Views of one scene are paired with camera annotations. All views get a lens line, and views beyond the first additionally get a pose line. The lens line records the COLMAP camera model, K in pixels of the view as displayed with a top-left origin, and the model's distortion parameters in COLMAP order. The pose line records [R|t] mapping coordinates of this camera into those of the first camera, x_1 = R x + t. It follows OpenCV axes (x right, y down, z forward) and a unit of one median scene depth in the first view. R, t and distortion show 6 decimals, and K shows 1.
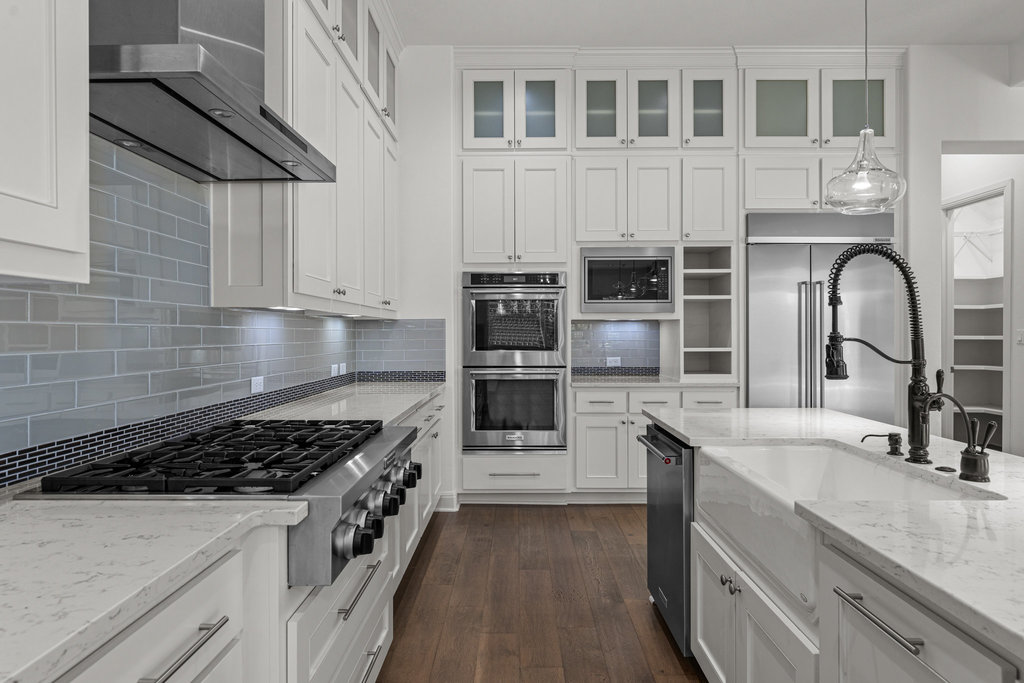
lens RADIAL K [[579.3, 0, 512.0], [0, 579.3, 341.5], [0, 0, 1]] dist [-0.010858, -0.000106]
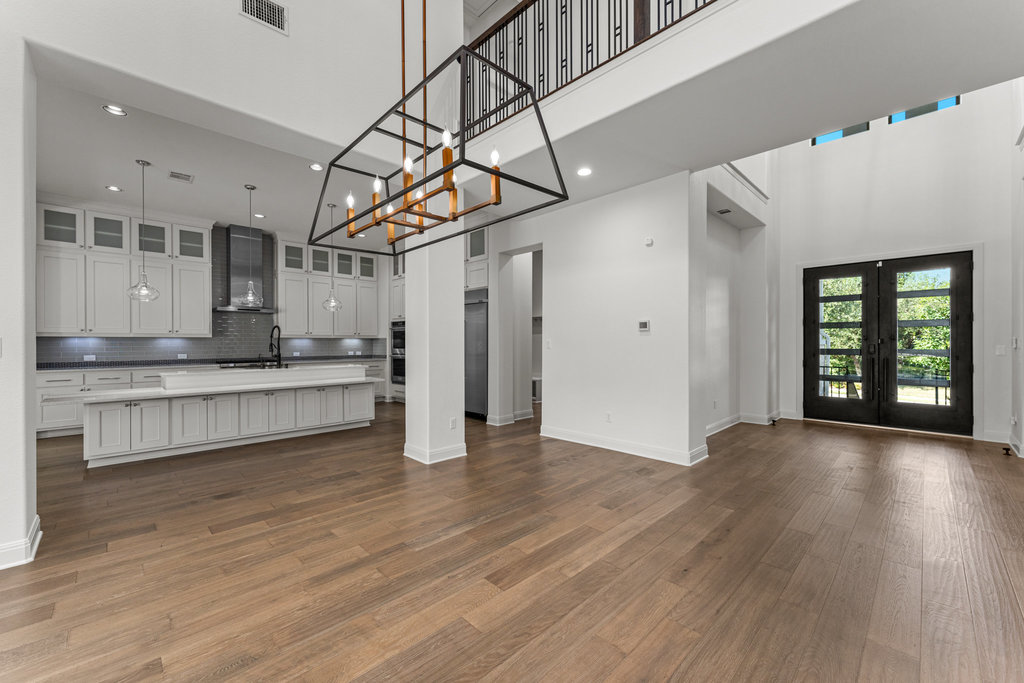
lens RADIAL K [[408.7, 0, 512.0], [0, 408.7, 341.5], [0, 0, 1]] dist [0.000280, 0.000049]
pose [[0.709836, -0.004514, -0.704352, 1.818774], [-0.006506, 0.999895, -0.012965, 0.003493], [0.704337, 0.013785, 0.709732, -0.041106]]
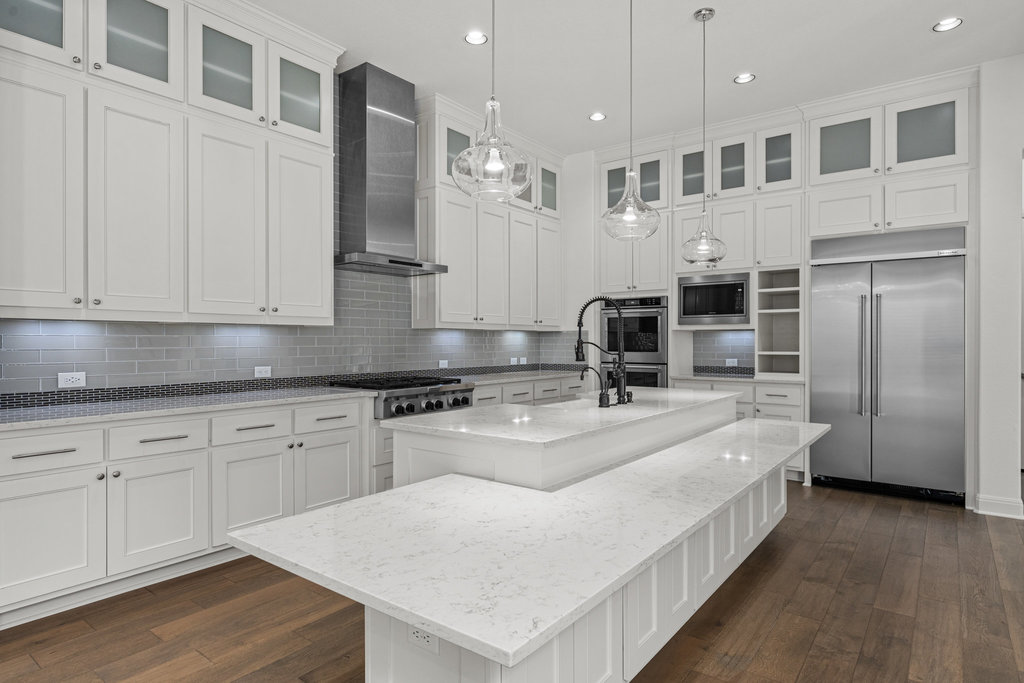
lens RADIAL K [[571.8, 0, 512.0], [0, 571.8, 341.5], [0, 0, 1]] dist [-0.003033, -0.000627]
pose [[0.801580, 0.002593, -0.597882, 0.615945], [-0.009644, 0.999917, -0.008593, 0.004865], [0.597810, 0.012654, 0.801538, -0.318843]]
